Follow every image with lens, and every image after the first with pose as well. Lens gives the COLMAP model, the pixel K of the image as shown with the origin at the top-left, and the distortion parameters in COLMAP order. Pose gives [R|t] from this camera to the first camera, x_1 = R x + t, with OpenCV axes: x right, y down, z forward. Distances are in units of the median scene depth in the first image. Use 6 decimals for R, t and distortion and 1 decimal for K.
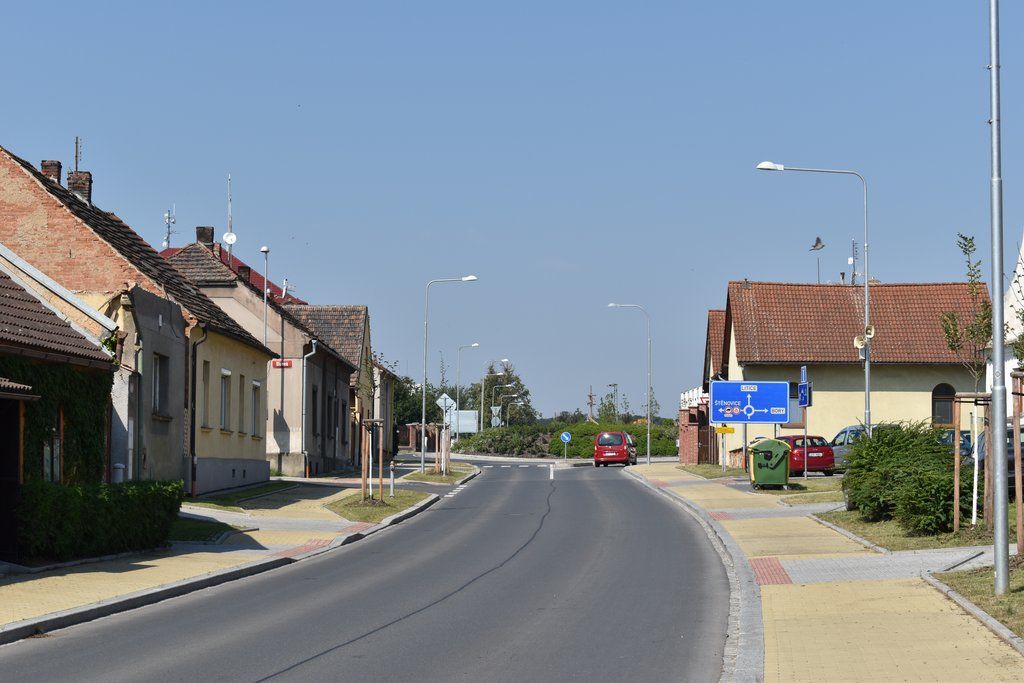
lens RADIAL K [[2093.5, 0, 511.7], [0, 2093.5, 341.8], [0, 0, 1]] dist [0.037260, 0.000000]
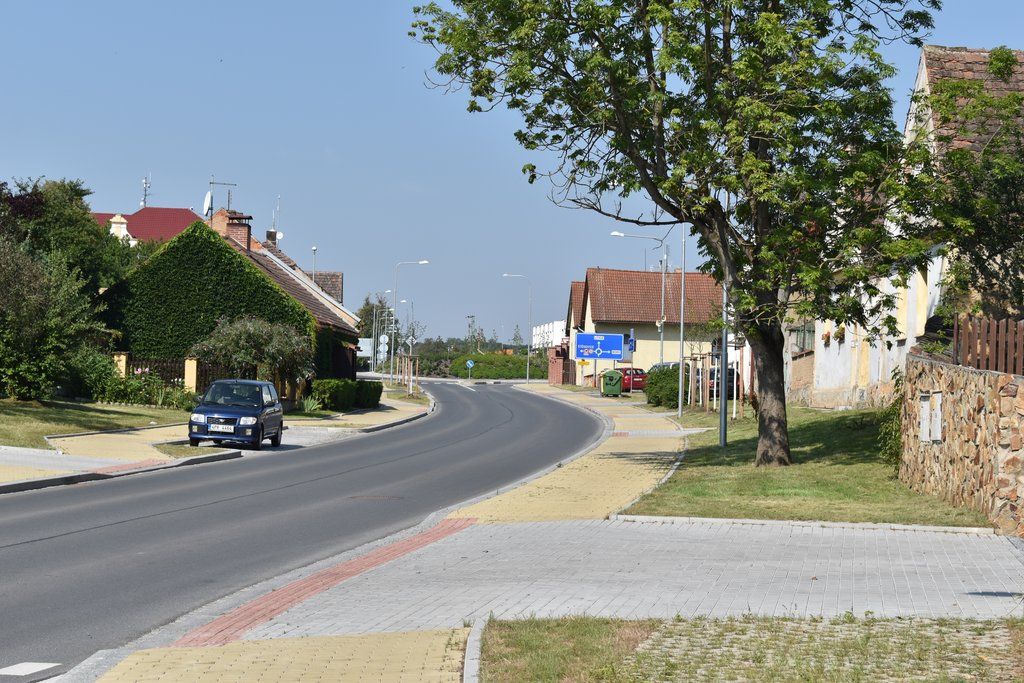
lens RADIAL K [[2093.5, 0, 512.1], [0, 2093.5, 341.4], [0, 0, 1]] dist [0.037260, 0.000000]
pose [[0.996595, 0.026113, 0.078214, -0.077608], [-0.028963, 0.998949, 0.035527, -0.029621], [-0.077204, -0.037671, 0.996303, -0.588934]]
